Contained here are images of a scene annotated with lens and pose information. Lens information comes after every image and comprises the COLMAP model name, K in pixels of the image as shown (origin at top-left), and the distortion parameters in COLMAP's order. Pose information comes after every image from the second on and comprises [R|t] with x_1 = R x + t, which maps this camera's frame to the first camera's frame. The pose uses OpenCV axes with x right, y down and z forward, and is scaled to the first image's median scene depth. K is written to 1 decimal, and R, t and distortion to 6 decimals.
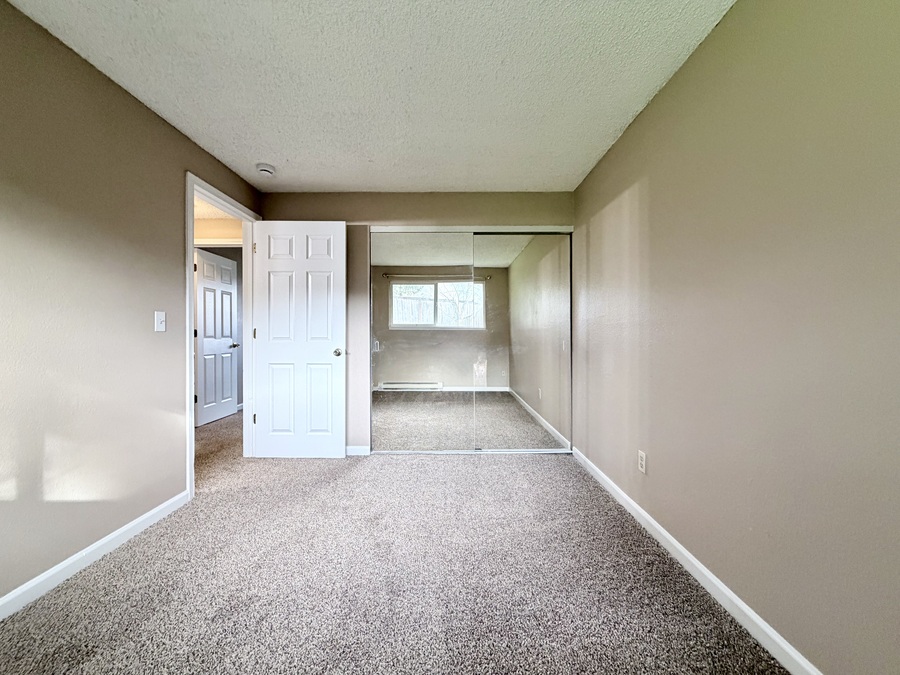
lens RADIAL K [[358.9, 0, 449.1], [0, 358.9, 334.5], [0, 0, 1]] dist [-0.000963, 0.000658]
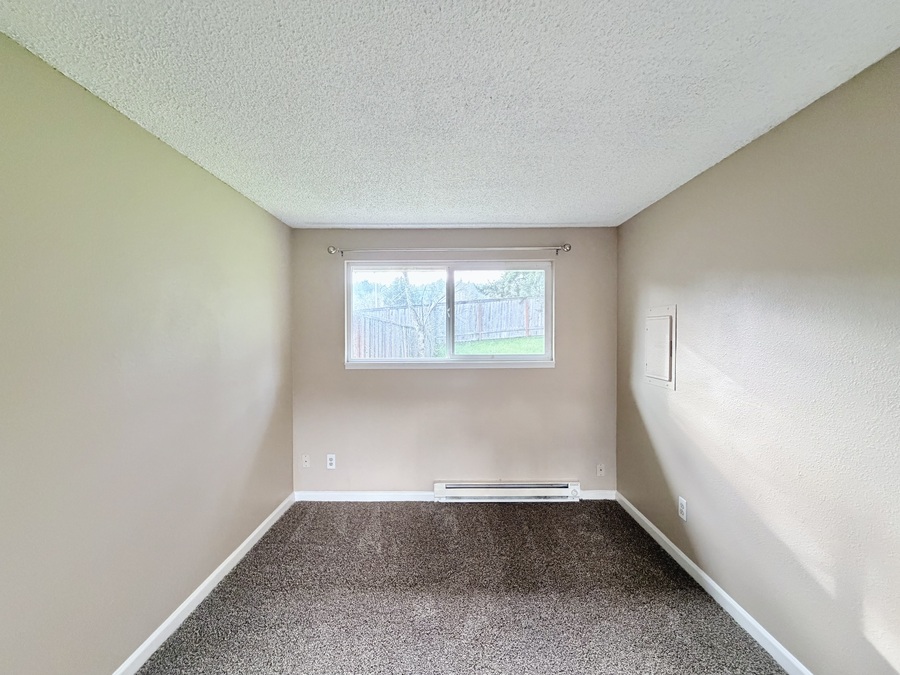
lens RADIAL K [[358.9, 0, 449.5], [0, 358.9, 337.6], [0, 0, 1]] dist [-0.000963, 0.000658]
pose [[-0.999990, -0.001700, -0.004229, -0.086323], [-0.001735, 0.999964, 0.008365, -0.151808], [0.004215, 0.008372, -0.999956, 1.151830]]
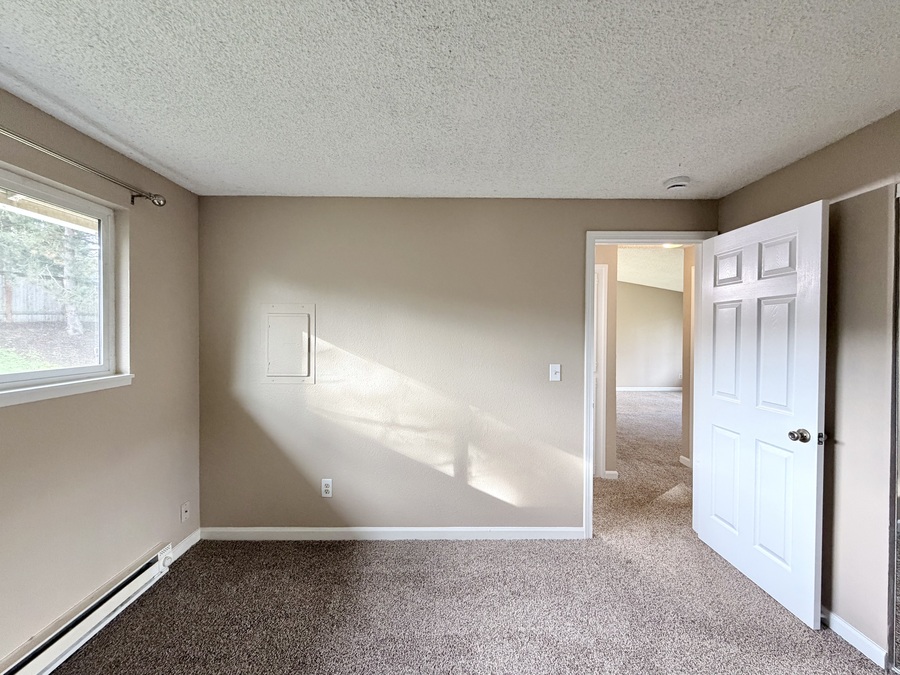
lens RADIAL K [[358.9, 0, 446.9], [0, 358.9, 337.1], [0, 0, 1]] dist [-0.000963, 0.000658]
pose [[0.015903, 0.008425, -0.999838, 0.335255], [-0.001207, 0.999964, 0.008406, -0.147320], [0.999873, 0.001073, 0.015913, 0.566491]]
